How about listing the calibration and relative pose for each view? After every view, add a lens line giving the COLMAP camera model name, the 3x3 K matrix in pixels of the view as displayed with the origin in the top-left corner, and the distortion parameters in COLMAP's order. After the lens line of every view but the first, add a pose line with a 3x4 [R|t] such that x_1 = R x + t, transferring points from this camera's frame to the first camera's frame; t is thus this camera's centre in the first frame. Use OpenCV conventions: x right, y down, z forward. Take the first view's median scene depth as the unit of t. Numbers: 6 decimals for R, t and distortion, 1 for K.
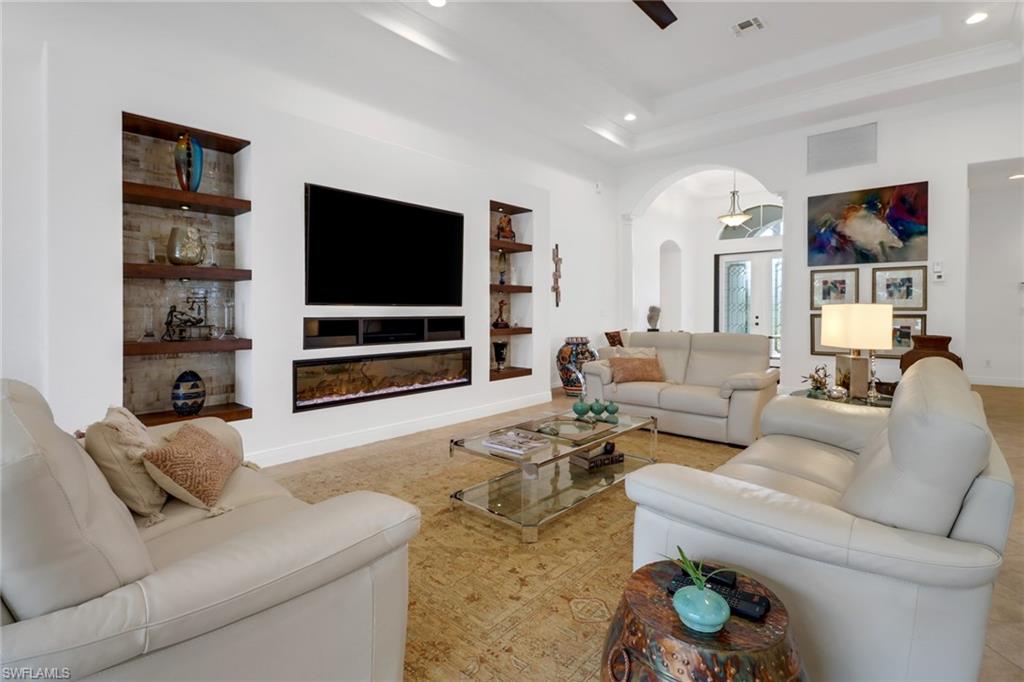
lens RADIAL K [[482.4, 0, 508.4], [0, 482.4, 318.5], [0, 0, 1]] dist [-0.000807, -0.000086]
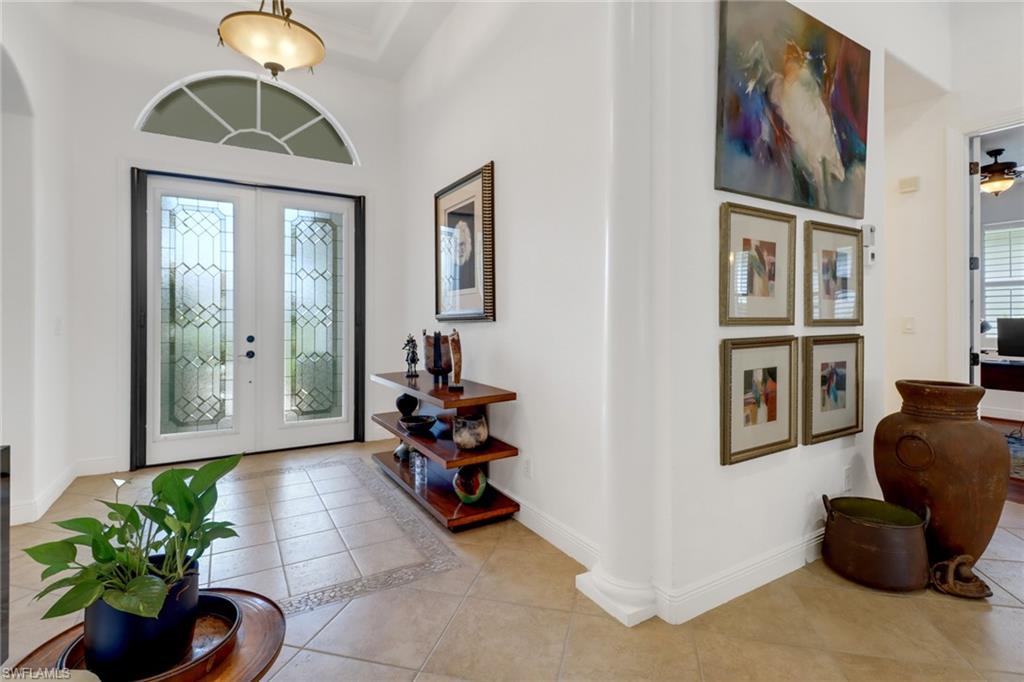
lens RADIAL K [[482.4, 0, 508.4], [0, 482.4, 318.5], [0, 0, 1]] dist [-0.000807, -0.000086]
pose [[0.302720, 0.006034, 0.953061, 0.288697], [0.012870, 0.999863, -0.010418, -0.021857], [-0.952993, 0.015420, 0.302601, 1.073302]]
